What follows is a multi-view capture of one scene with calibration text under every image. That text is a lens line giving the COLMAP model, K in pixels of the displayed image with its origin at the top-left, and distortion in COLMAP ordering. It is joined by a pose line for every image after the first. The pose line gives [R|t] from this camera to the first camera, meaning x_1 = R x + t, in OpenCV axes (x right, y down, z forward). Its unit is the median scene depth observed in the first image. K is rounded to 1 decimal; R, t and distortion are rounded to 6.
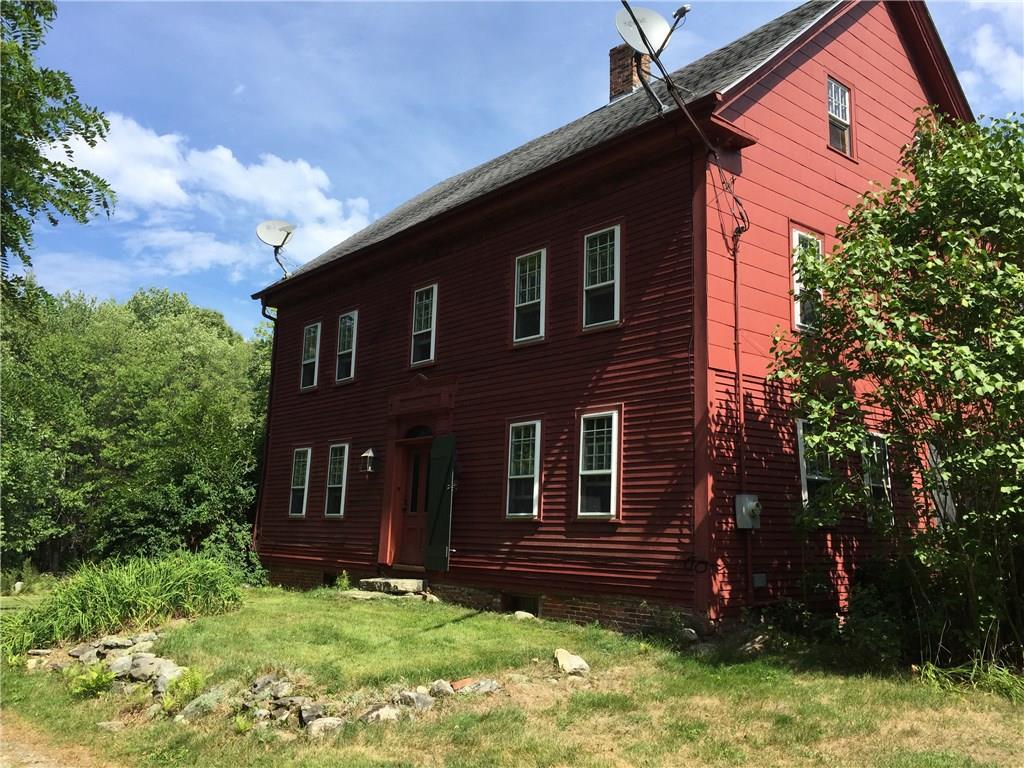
lens RADIAL K [[857.5, 0, 510.0], [0, 857.5, 392.6], [0, 0, 1]] dist [0.052408, -0.046025]
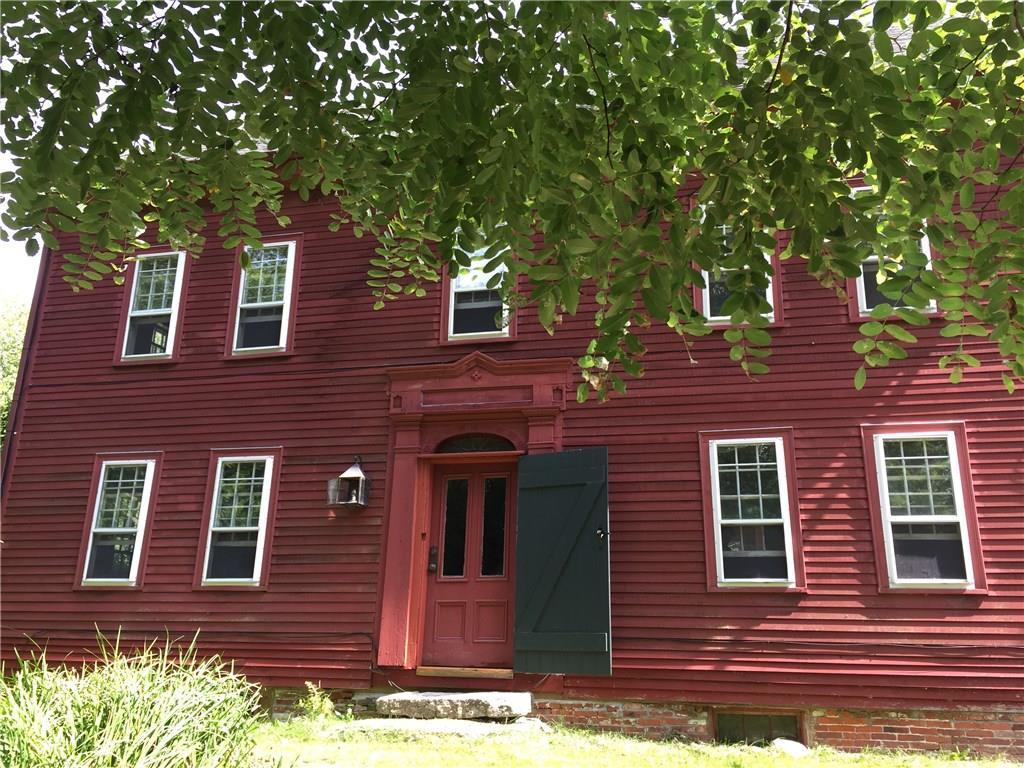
lens RADIAL K [[857.5, 0, 517.2], [0, 857.5, 372.4], [0, 0, 1]] dist [0.052408, -0.046025]
pose [[0.821718, 0.136294, 0.553356, -0.505280], [-0.082467, 0.989199, -0.121183, 0.078924], [-0.563896, 0.053945, 0.824082, 0.547733]]
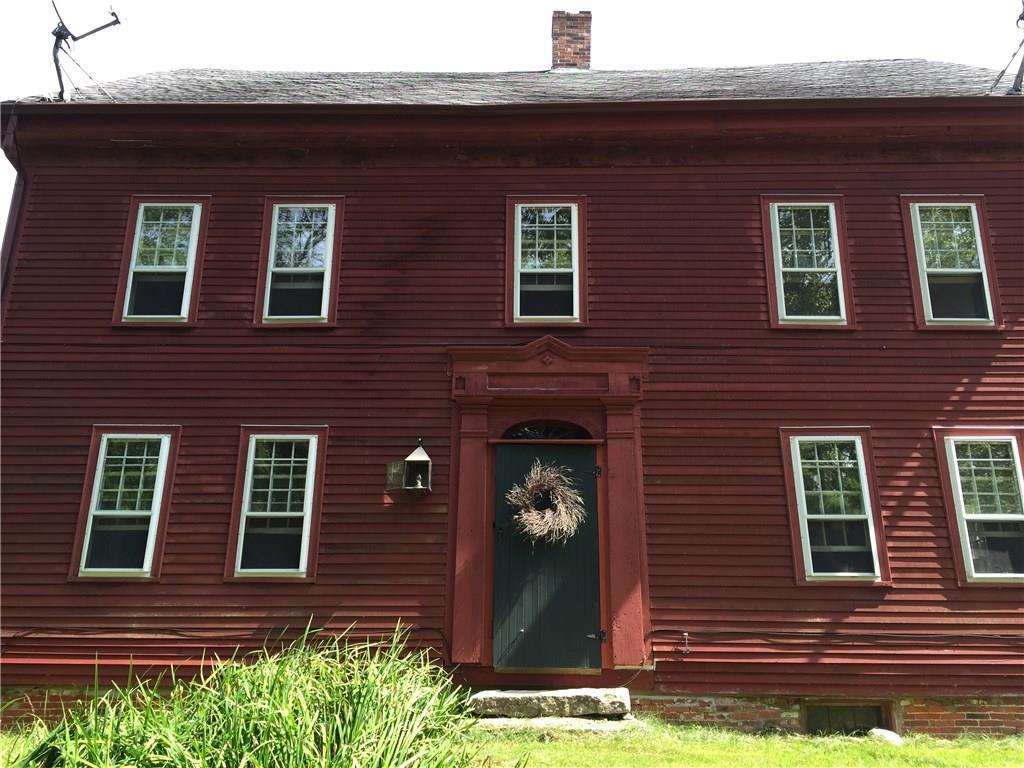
lens RADIAL K [[857.5, 0, 494.1], [0, 857.5, 354.0], [0, 0, 1]] dist [0.052408, -0.046025]
pose [[0.678023, 0.185578, 0.711228, -0.665132], [-0.109072, 0.982293, -0.152326, 0.103703], [-0.726903, 0.025706, 0.686259, 0.719180]]
